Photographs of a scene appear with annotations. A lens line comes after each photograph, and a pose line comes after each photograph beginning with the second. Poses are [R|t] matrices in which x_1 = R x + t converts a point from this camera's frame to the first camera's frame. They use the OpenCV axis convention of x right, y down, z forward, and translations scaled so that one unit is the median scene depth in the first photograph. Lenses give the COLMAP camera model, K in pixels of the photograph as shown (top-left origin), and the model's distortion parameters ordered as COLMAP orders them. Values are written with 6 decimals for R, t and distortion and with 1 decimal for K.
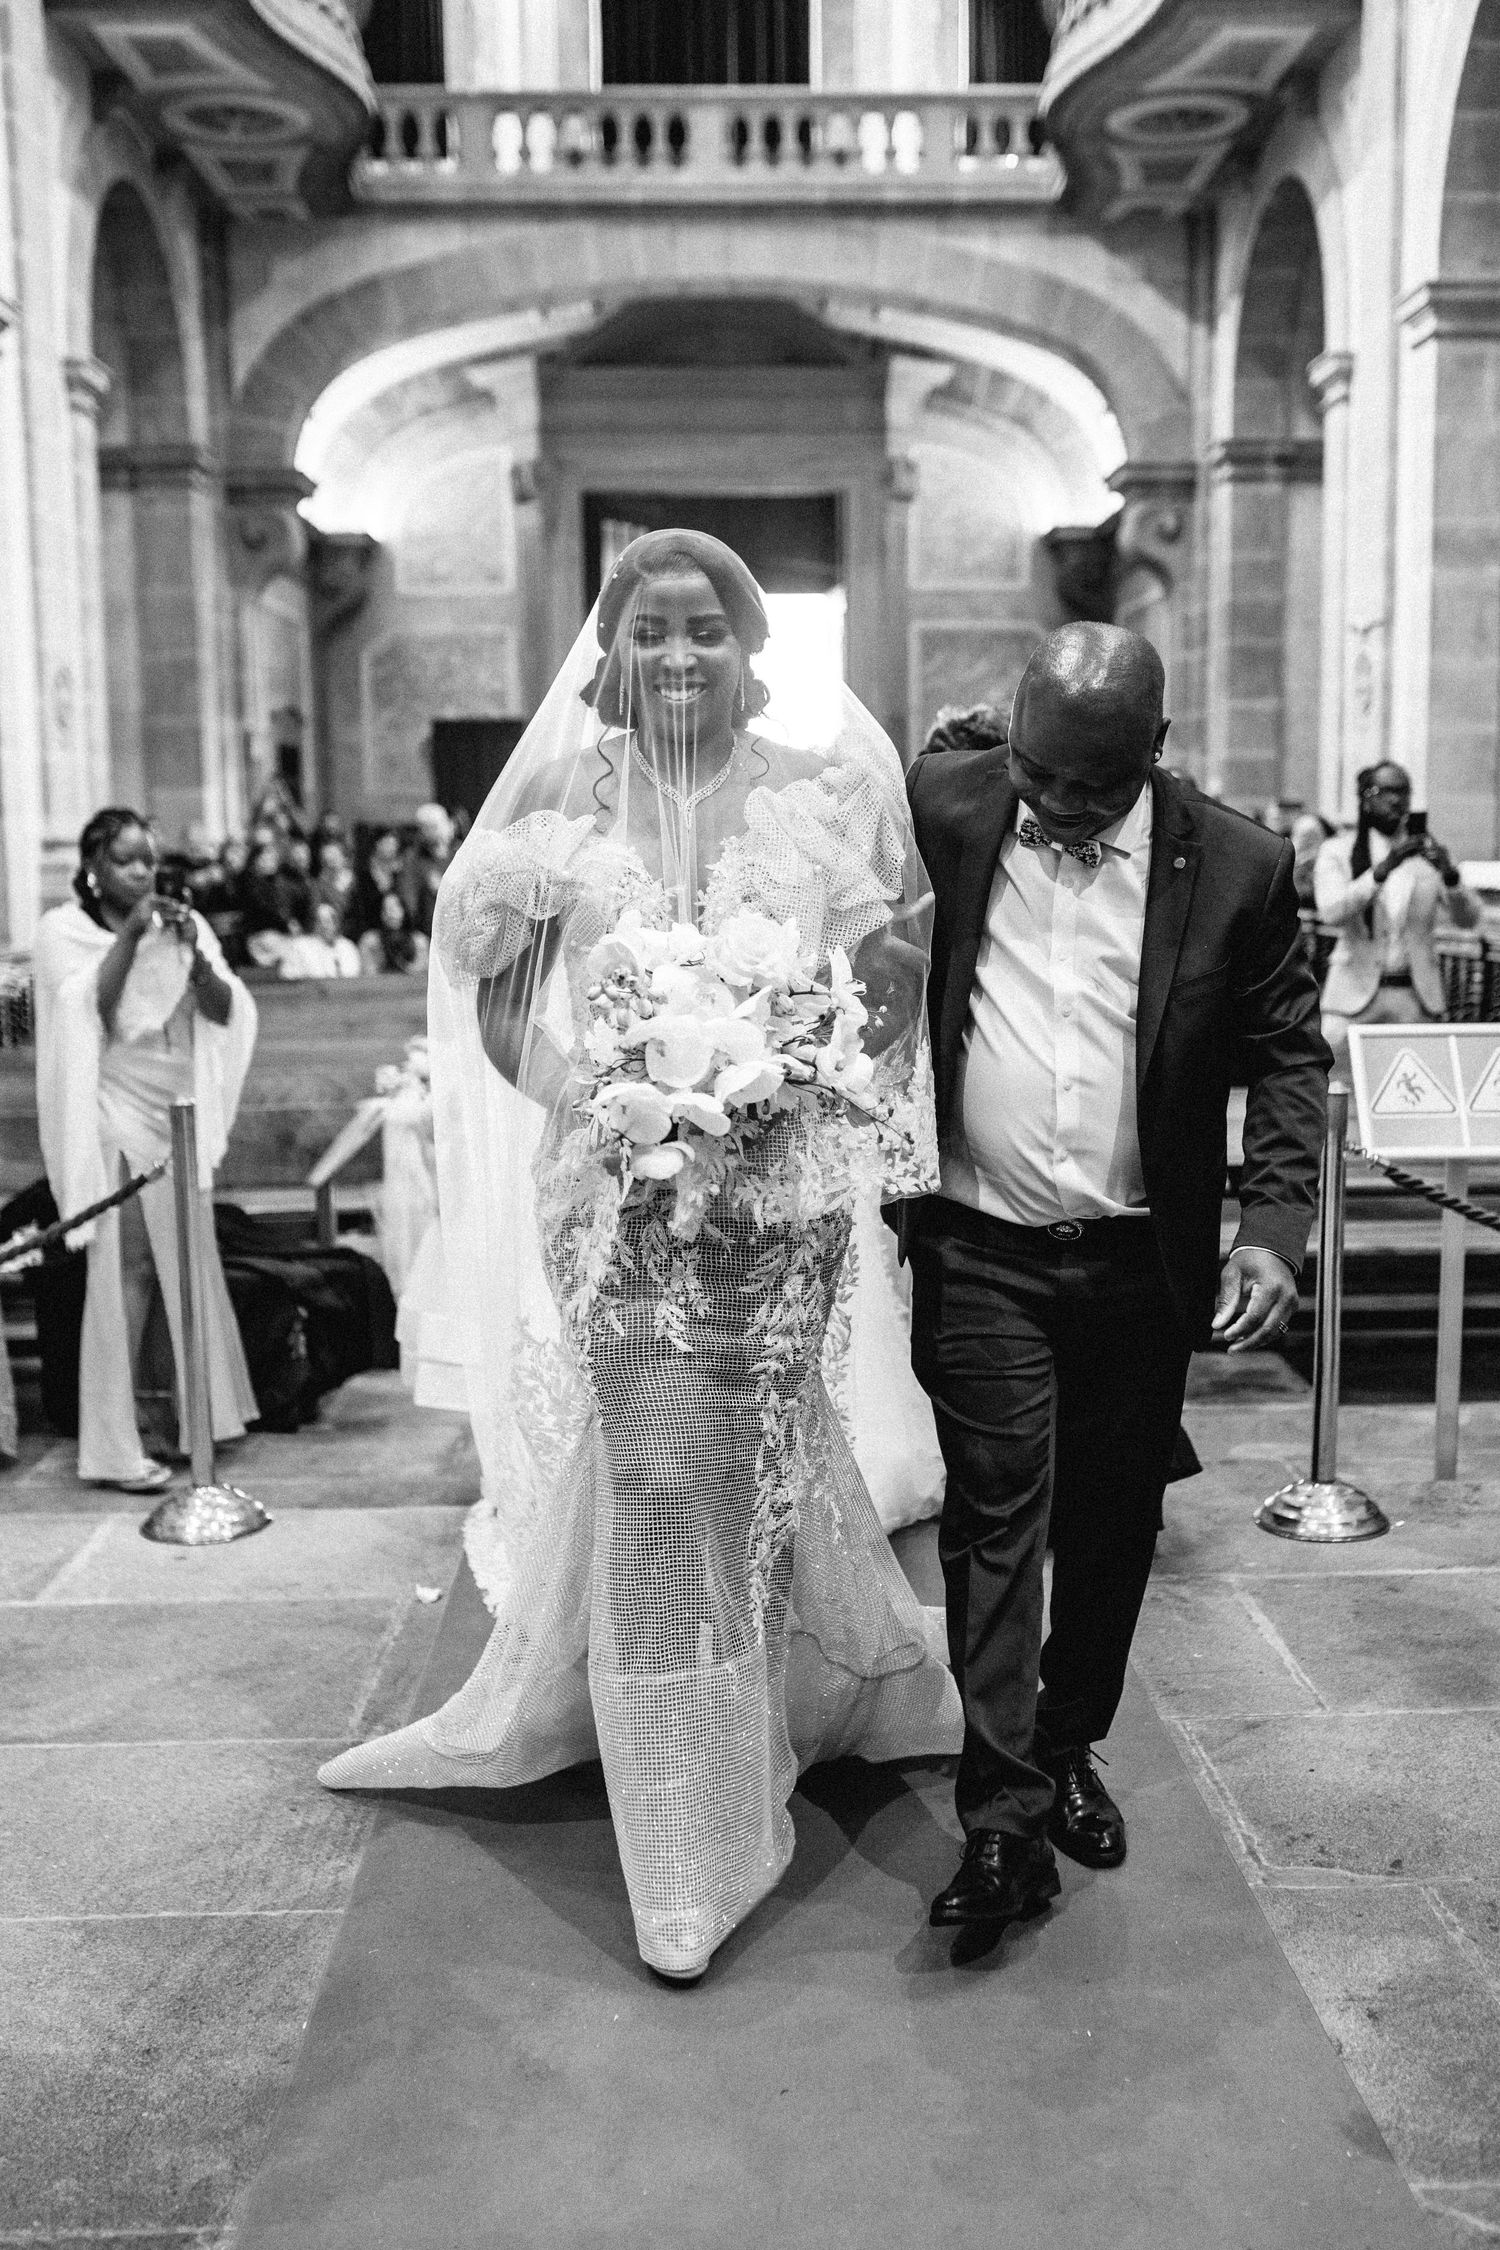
lens RADIAL K [[2241.8, 0, 792.2], [0, 2241.8, 1131.6], [0, 0, 1]] dist [-0.016761, 0.035921]
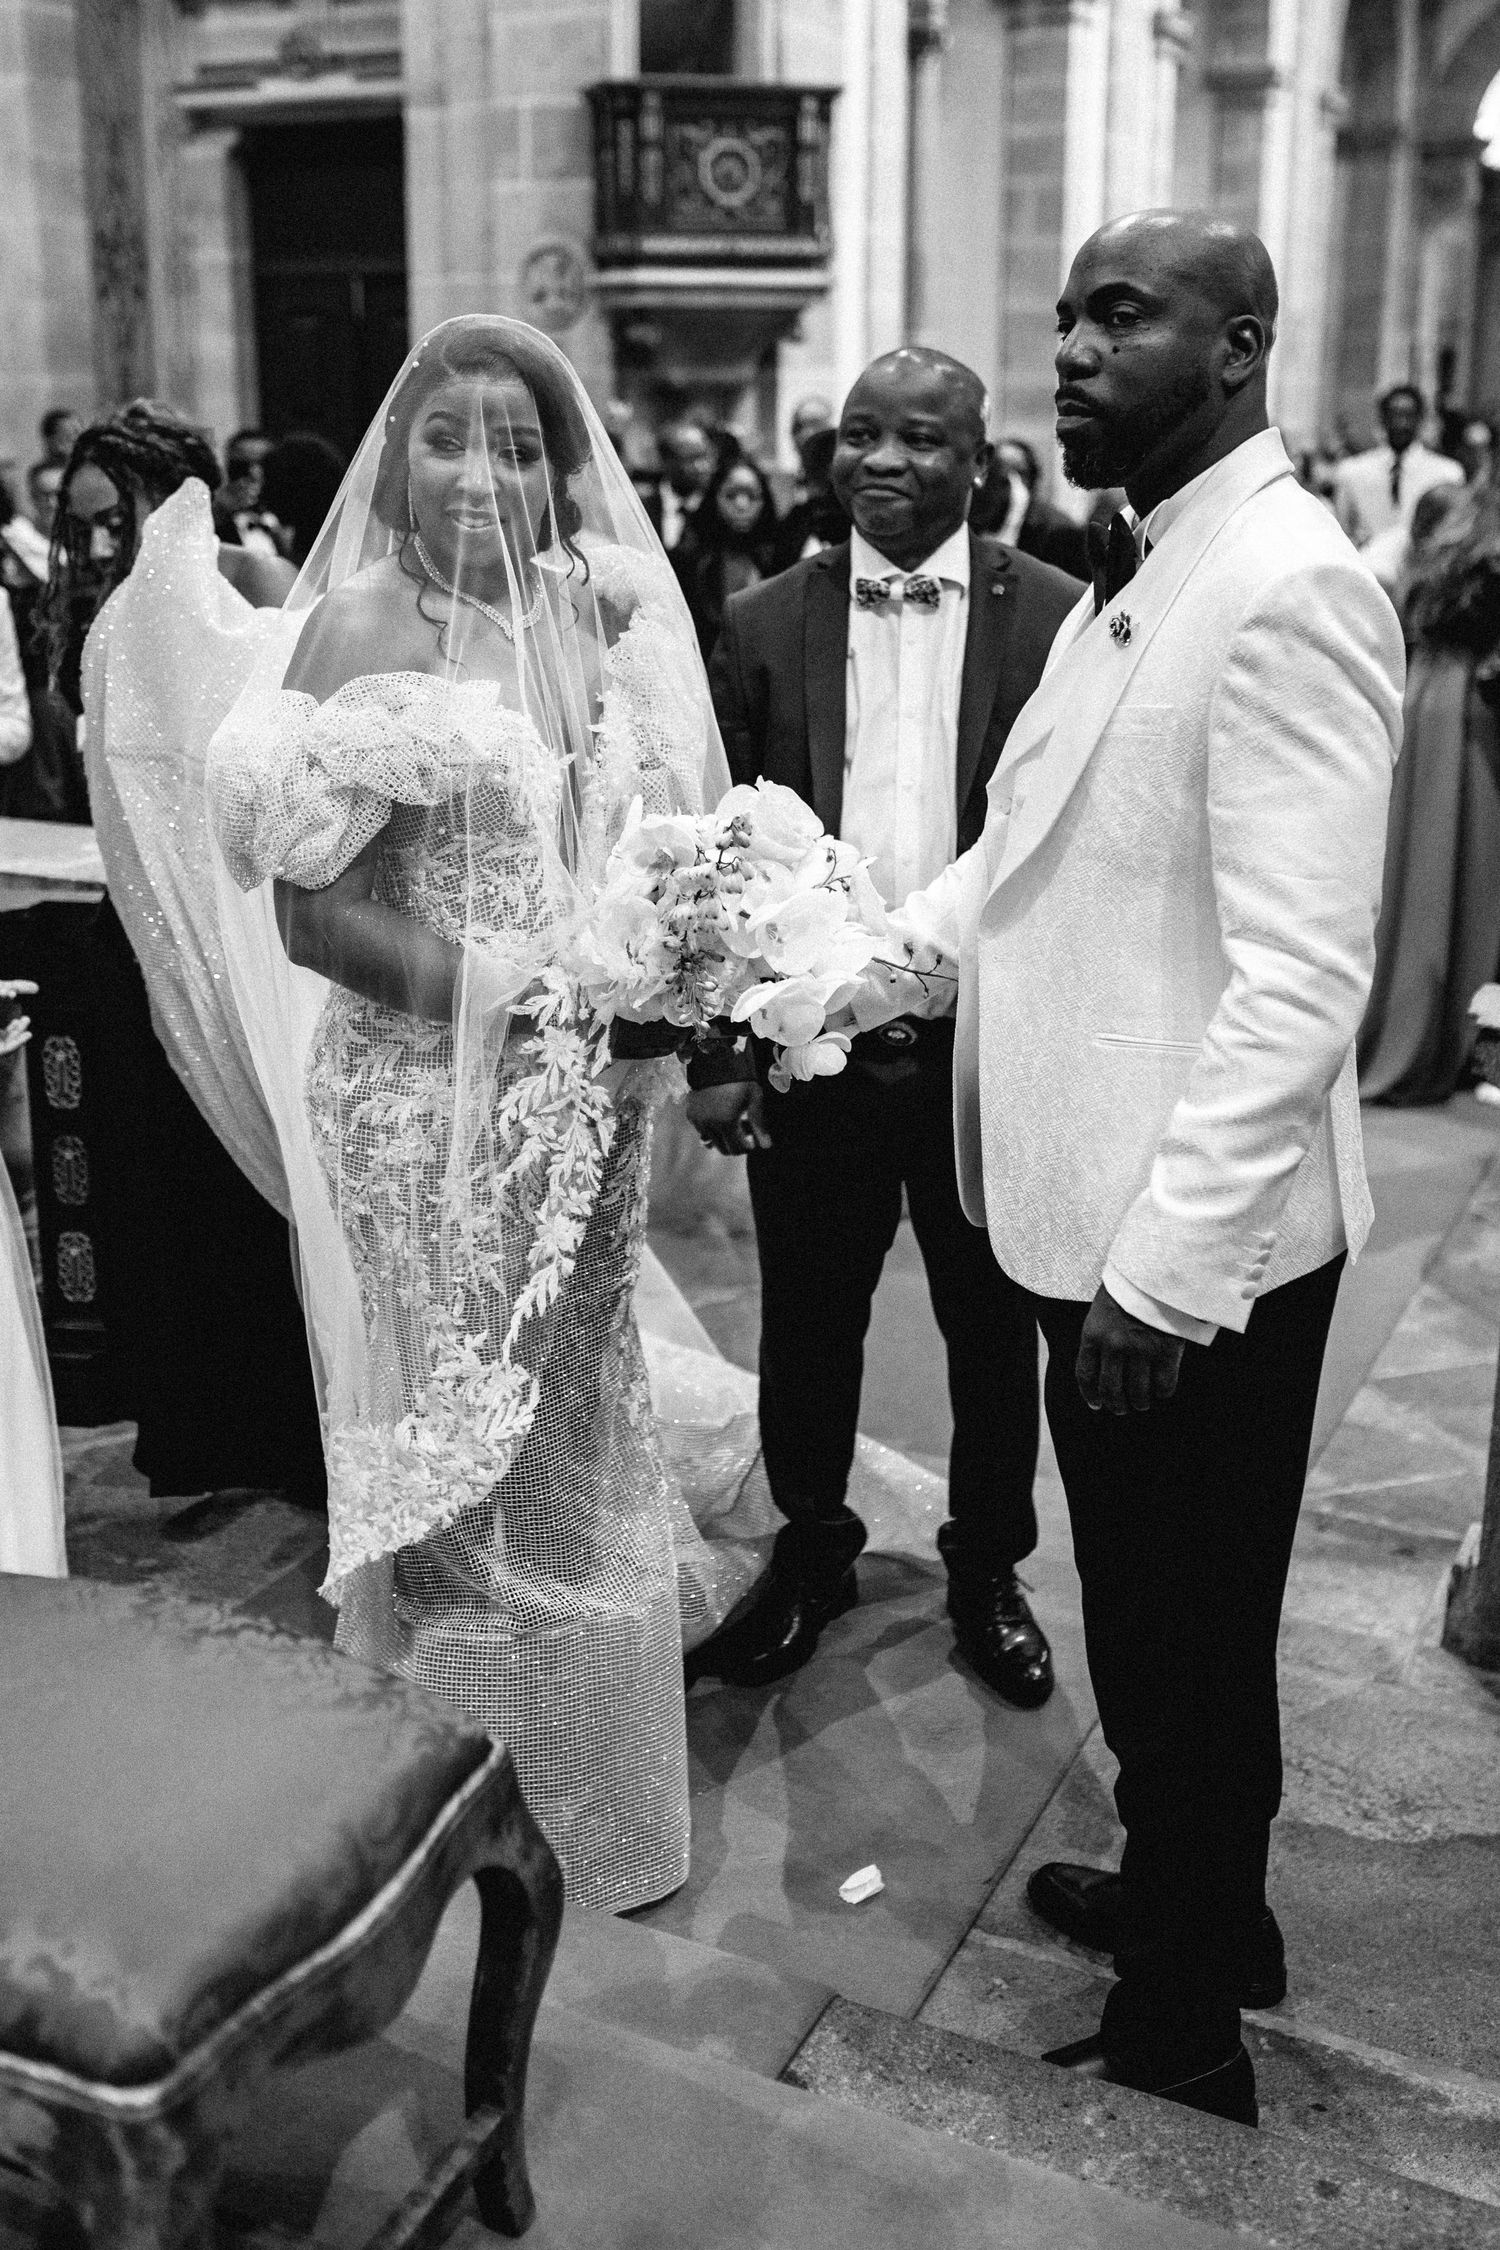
lens RADIAL K [[2411.8, 0, 756.8], [0, 2411.8, 1042.5], [0, 0, 1]] dist [-0.018242, -0.014622]
pose [[0.882228, 0.139158, -0.449787, 0.102816], [-0.075315, 0.984733, 0.156938, 0.030344], [0.464760, -0.104580, 0.879239, -0.446649]]
